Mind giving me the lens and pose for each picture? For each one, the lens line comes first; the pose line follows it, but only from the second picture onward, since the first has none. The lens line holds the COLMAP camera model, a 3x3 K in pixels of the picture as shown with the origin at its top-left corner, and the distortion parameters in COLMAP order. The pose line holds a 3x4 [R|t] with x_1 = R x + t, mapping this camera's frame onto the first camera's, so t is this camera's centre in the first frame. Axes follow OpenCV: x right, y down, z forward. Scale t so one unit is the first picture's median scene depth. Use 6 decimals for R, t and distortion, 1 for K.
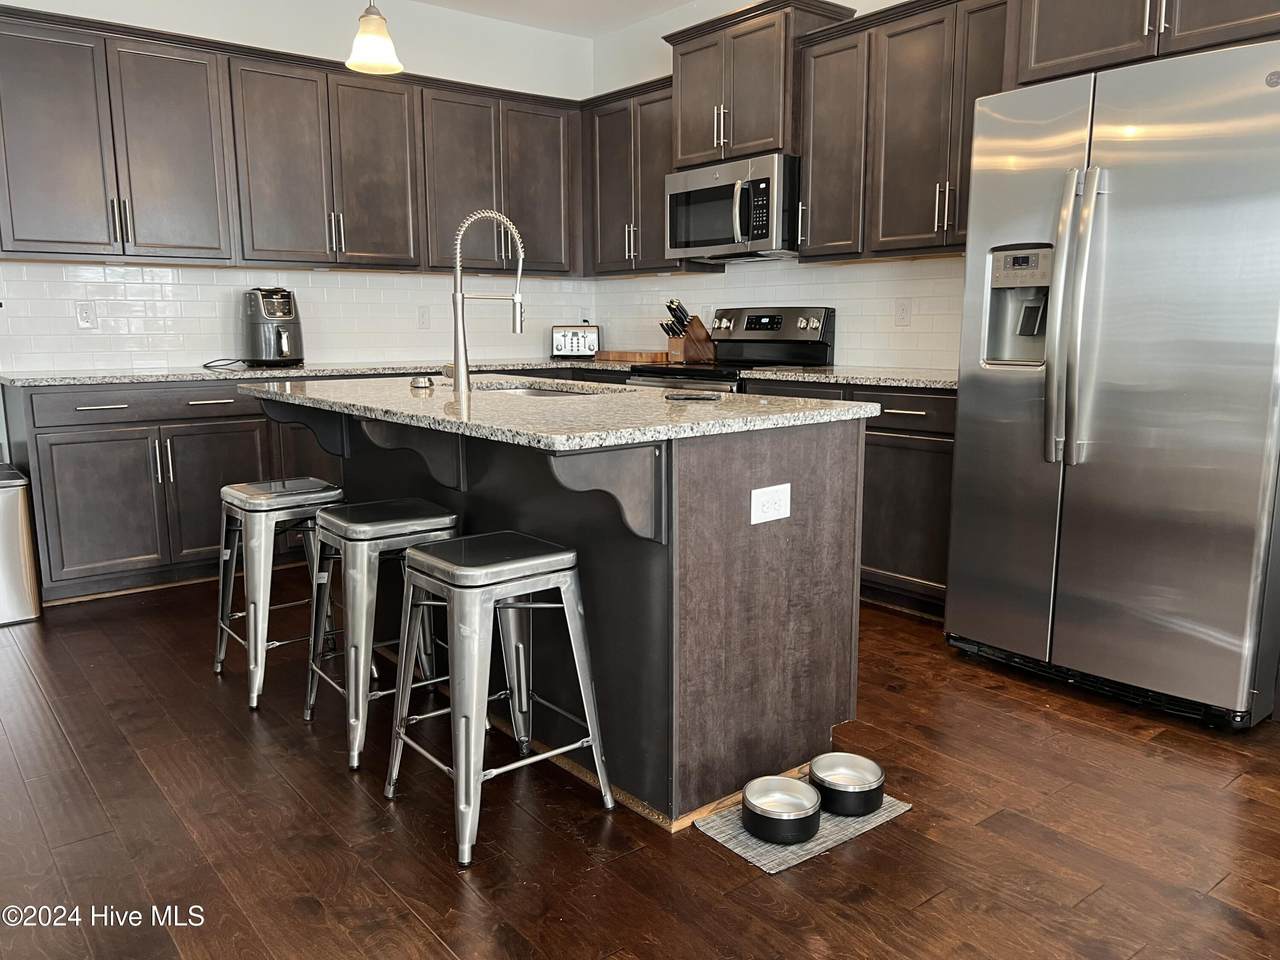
lens RADIAL K [[962.4, 0, 640.0], [0, 962.4, 480.0], [0, 0, 1]] dist [0.009620, 0.001543]
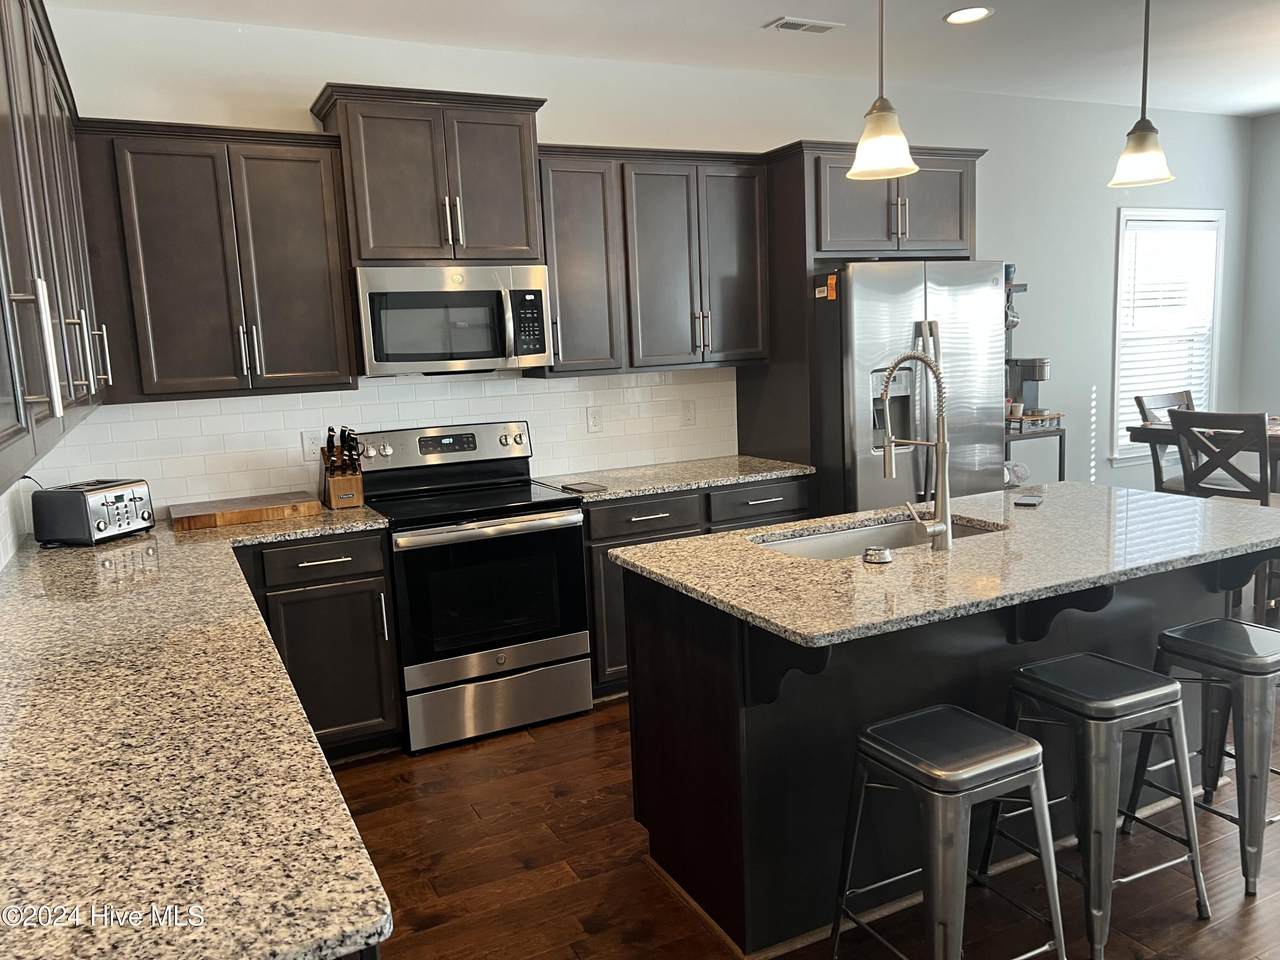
lens RADIAL K [[962.4, 0, 640.0], [0, 962.4, 480.0], [0, 0, 1]] dist [0.009620, 0.001543]
pose [[0.213095, -0.149859, 0.965470, -0.774094], [0.202853, 0.973420, 0.106320, -0.214817], [-0.955741, 0.173192, 0.237831, 0.720446]]
